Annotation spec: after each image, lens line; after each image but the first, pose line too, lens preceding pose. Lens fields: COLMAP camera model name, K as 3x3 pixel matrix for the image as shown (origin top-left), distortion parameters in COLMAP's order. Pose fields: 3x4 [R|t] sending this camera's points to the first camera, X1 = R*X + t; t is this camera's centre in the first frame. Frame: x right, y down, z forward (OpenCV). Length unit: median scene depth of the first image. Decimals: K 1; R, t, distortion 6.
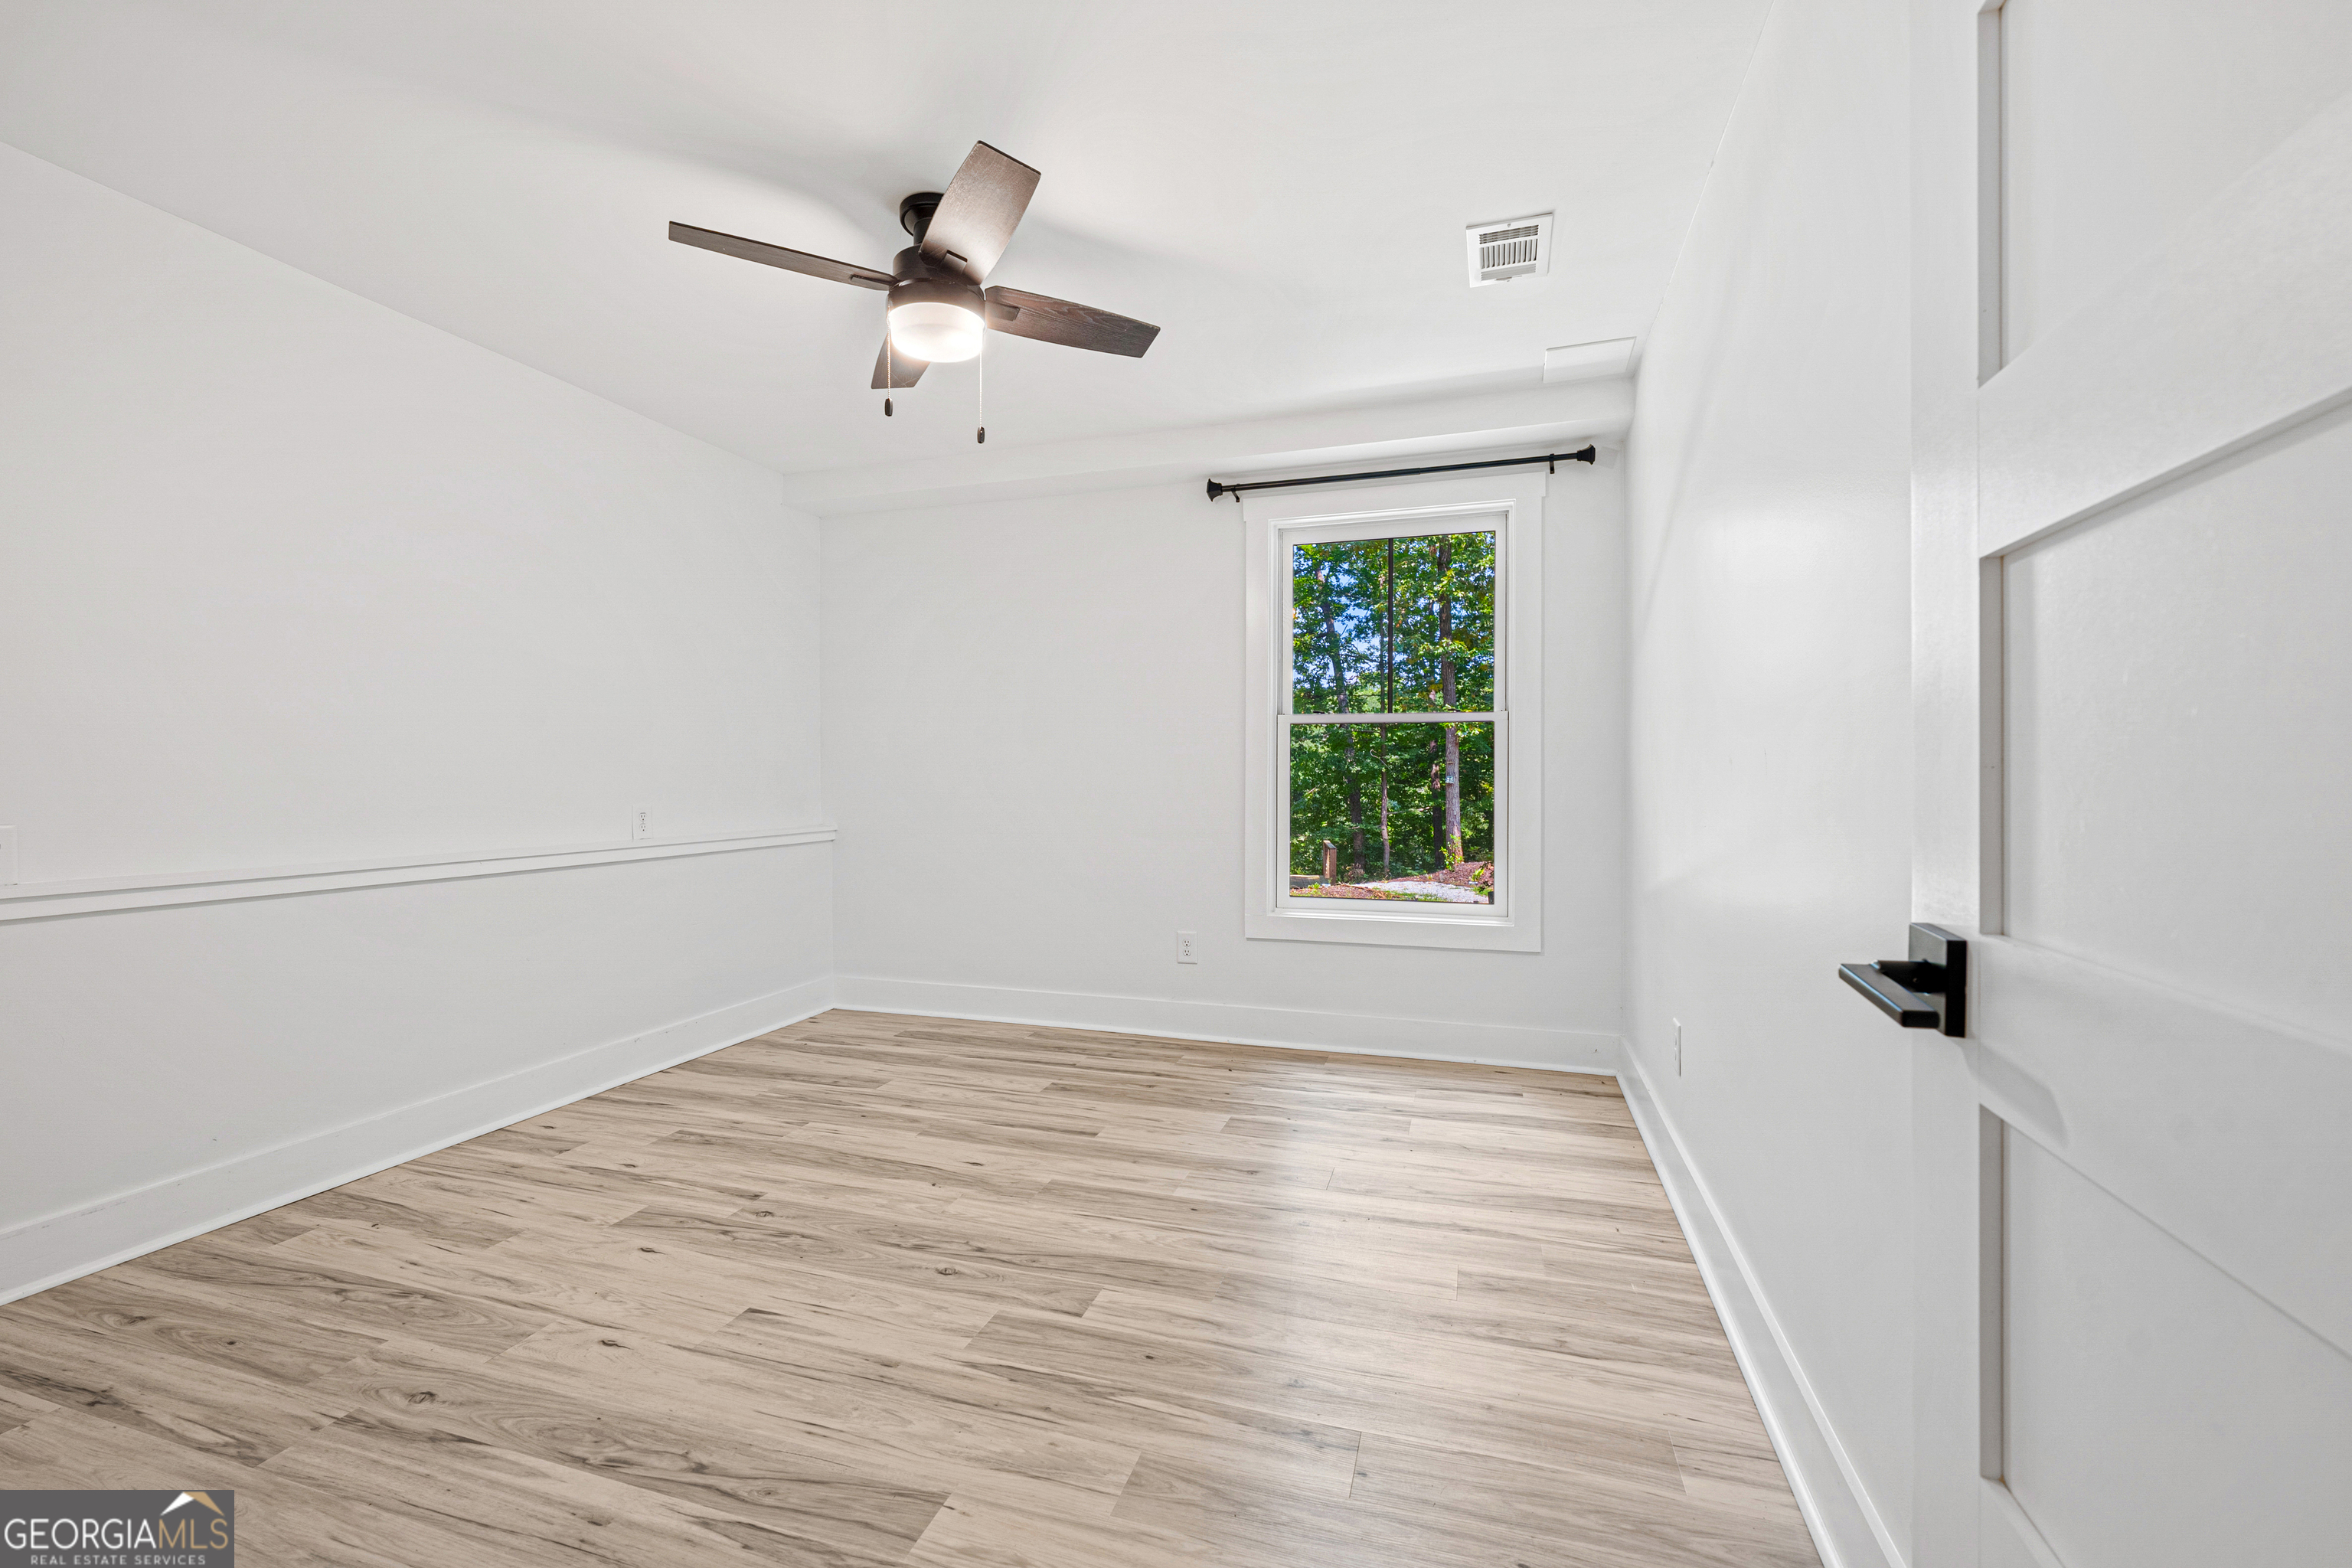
lens RADIAL K [[1001.7, 0, 1177.3], [0, 1001.7, 786.3], [0, 0, 1]] dist [-0.001951, -0.000205]
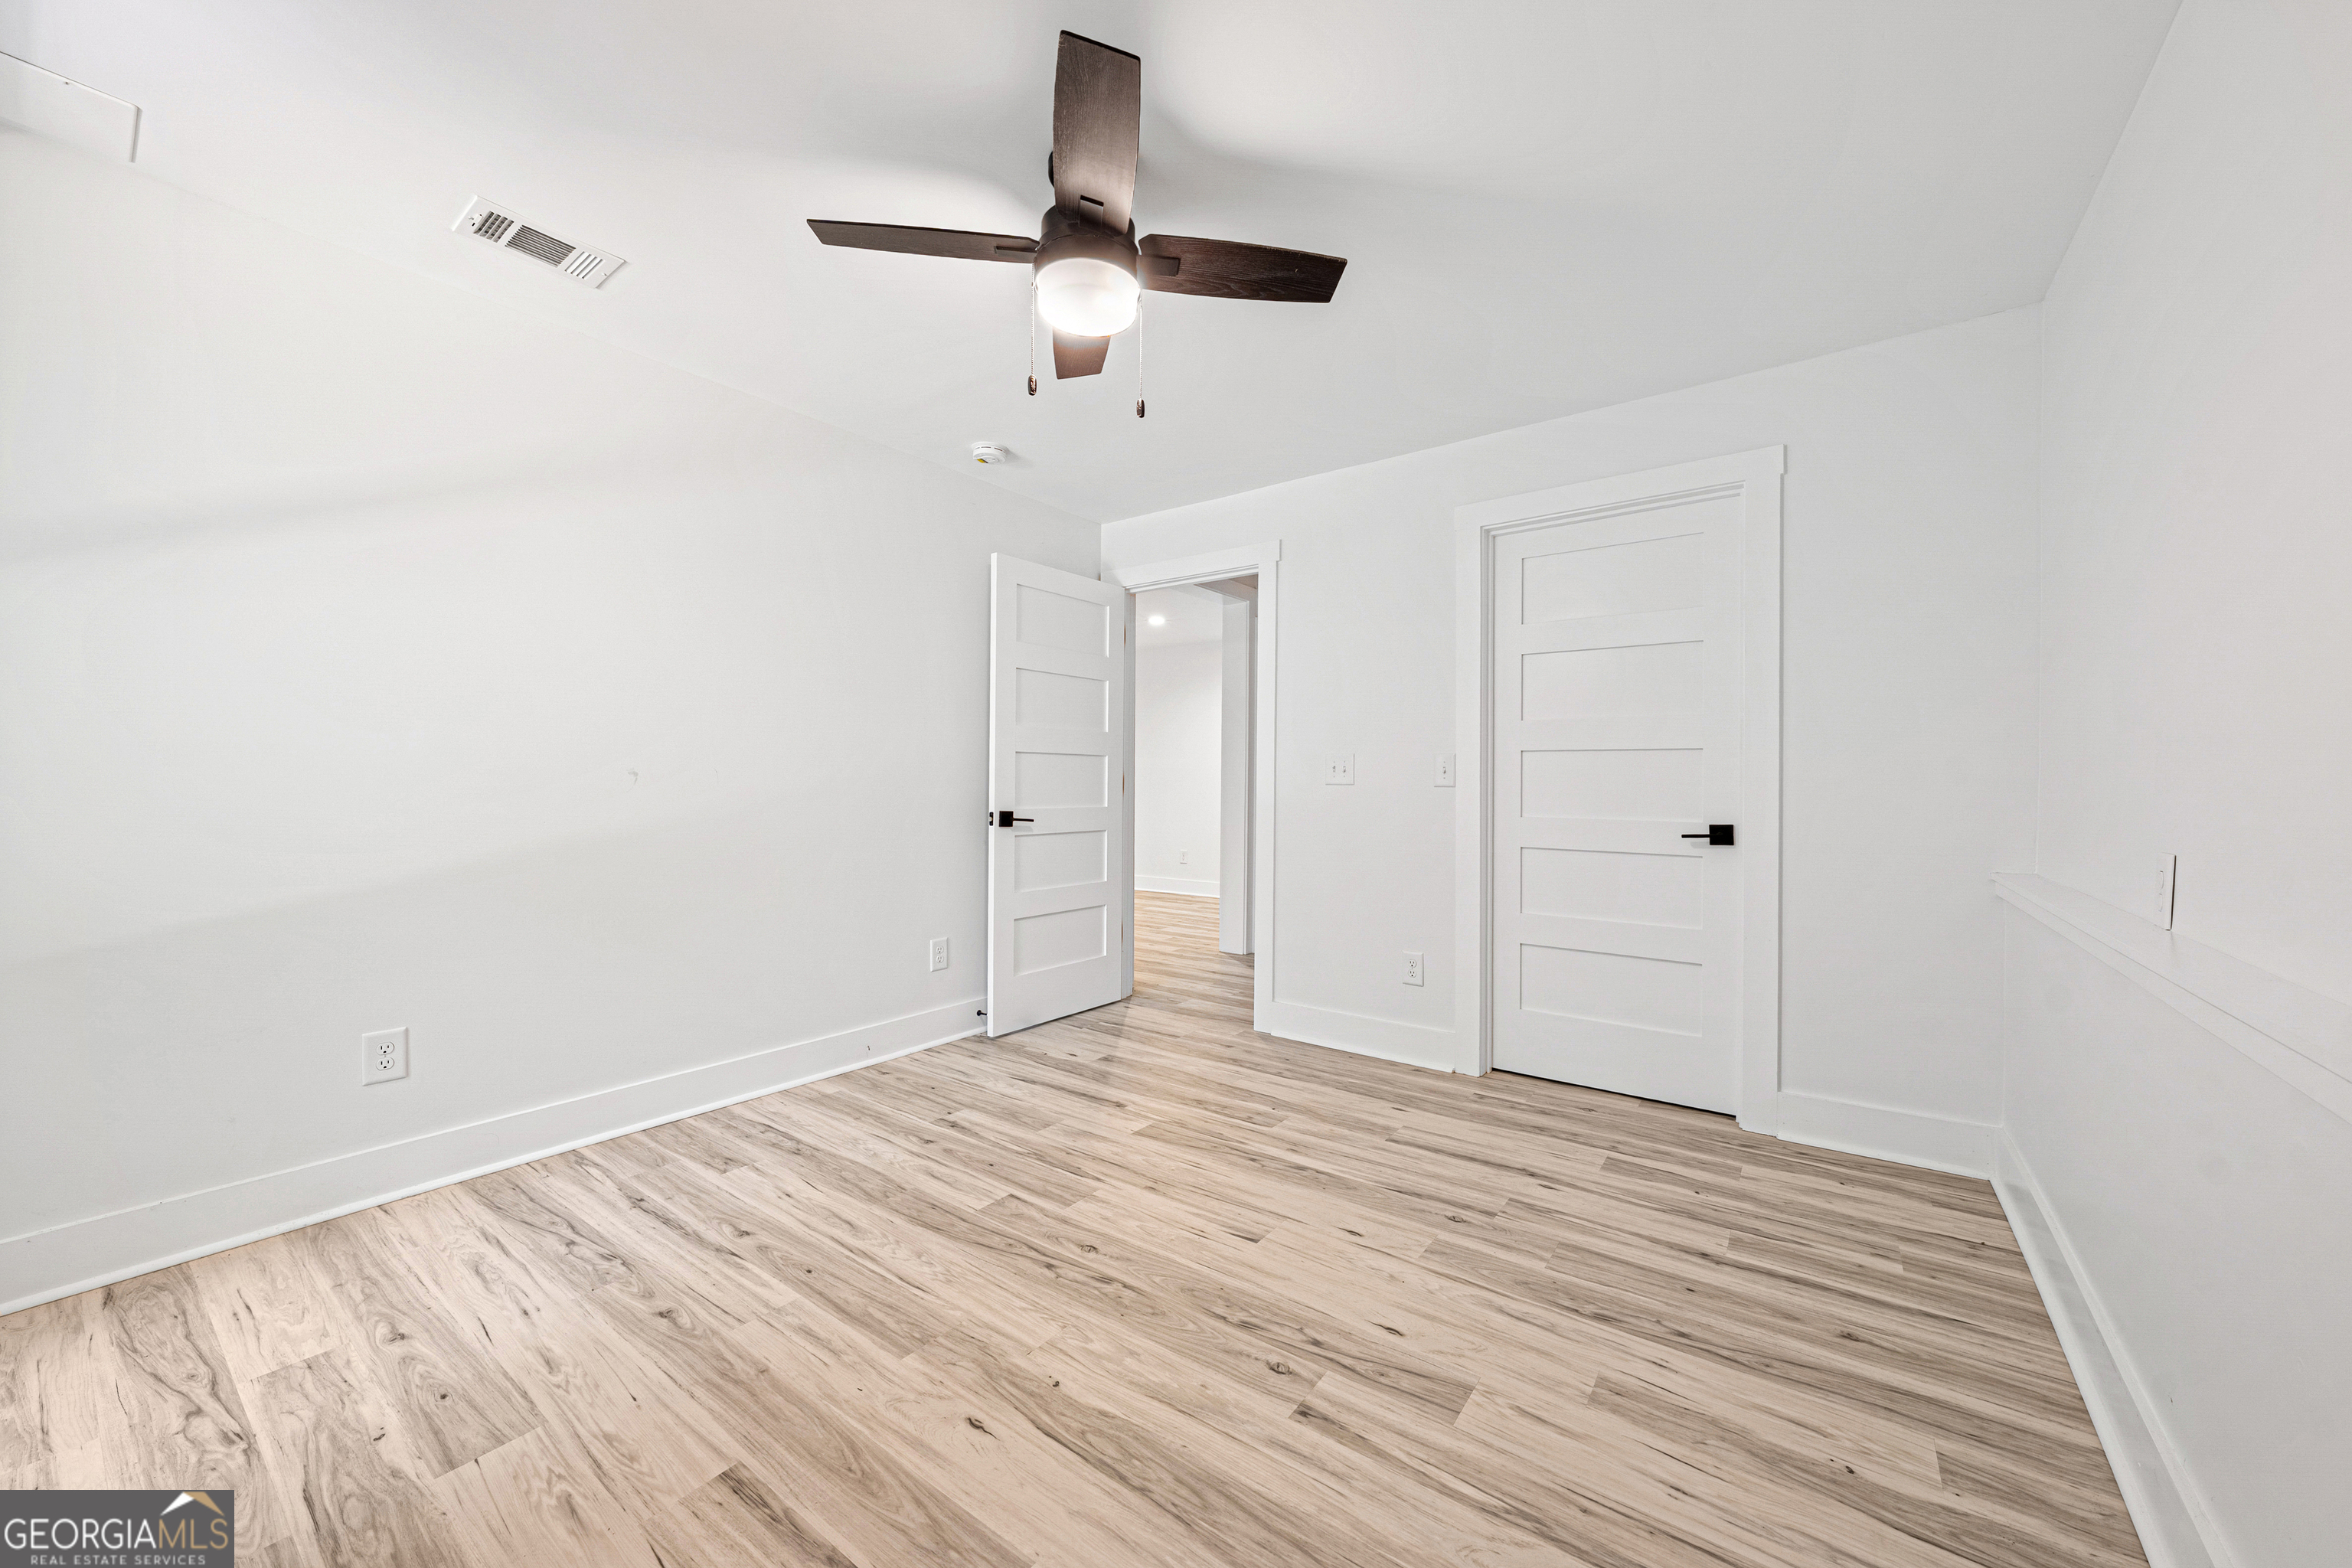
lens RADIAL K [[860.1, 0, 1164.5], [0, 860.1, 770.7], [0, 0, 1]] dist [0.013611, 0.000069]
pose [[-0.943746, -0.000778, 0.330671, -0.617350], [-0.003182, 0.999972, -0.006726, -0.023938], [-0.330657, -0.007400, -0.943722, 1.865581]]
